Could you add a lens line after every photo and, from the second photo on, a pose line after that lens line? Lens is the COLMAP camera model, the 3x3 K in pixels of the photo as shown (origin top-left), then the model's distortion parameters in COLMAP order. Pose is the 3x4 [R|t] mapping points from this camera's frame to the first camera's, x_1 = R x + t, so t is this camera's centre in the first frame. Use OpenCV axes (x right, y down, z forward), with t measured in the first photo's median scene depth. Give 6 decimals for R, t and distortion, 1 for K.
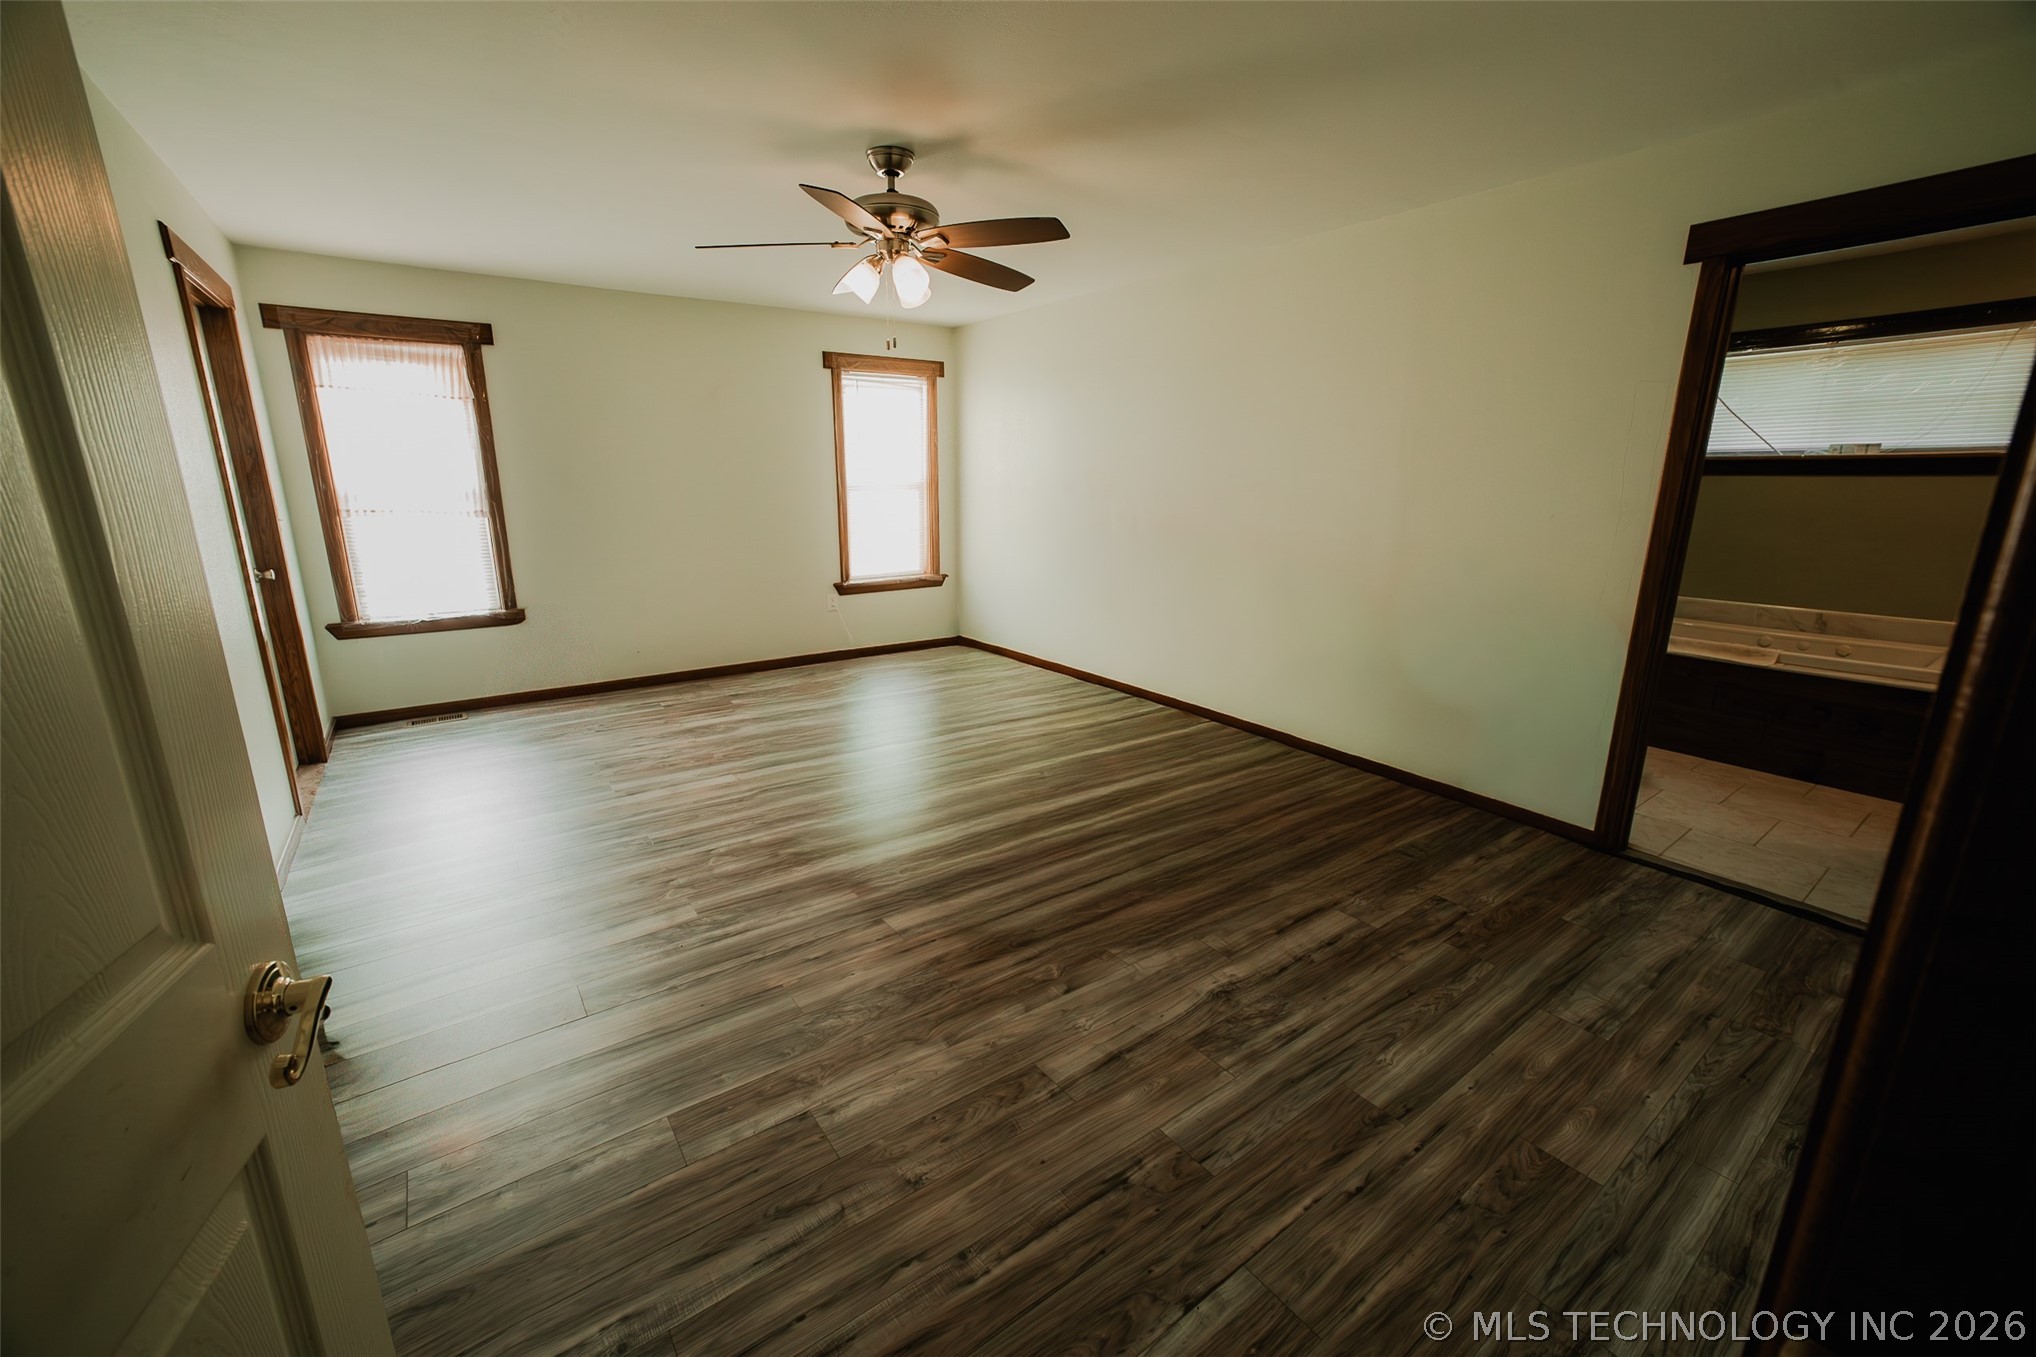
lens RADIAL K [[814.9, 0, 1021.2], [0, 814.9, 682.1], [0, 0, 1]] dist [-0.054719, 0.022810]
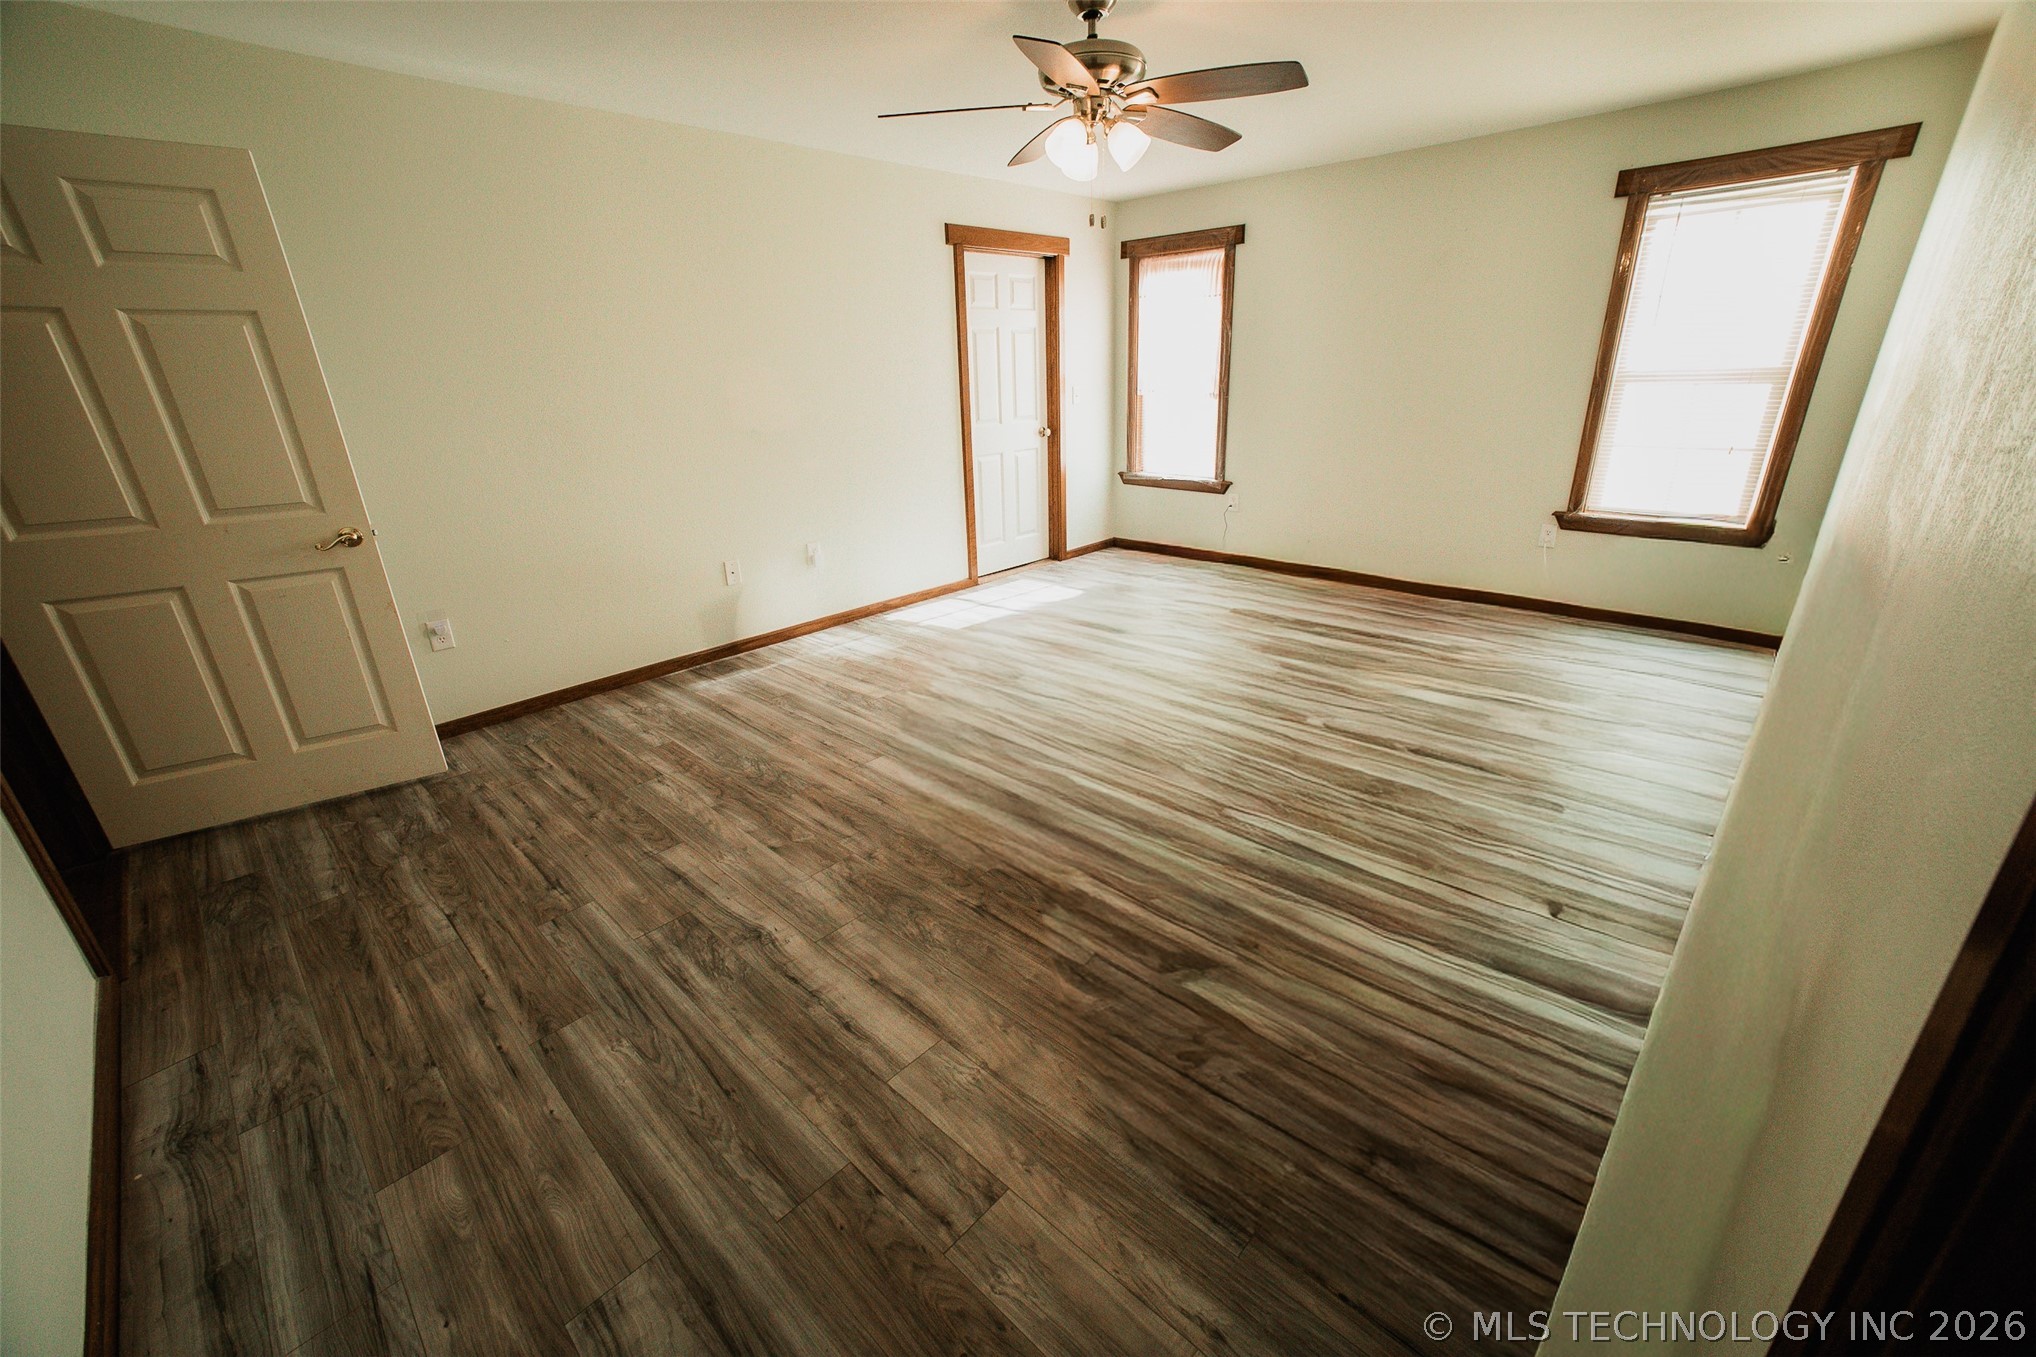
lens RADIAL K [[814.9, 0, 1021.2], [0, 814.9, 682.1], [0, 0, 1]] dist [-0.054719, 0.022810]
pose [[0.190750, 0.349373, -0.917362, 1.223738], [-0.214757, 0.926735, 0.308287, -0.296571], [0.957859, 0.138204, 0.251805, 1.134268]]
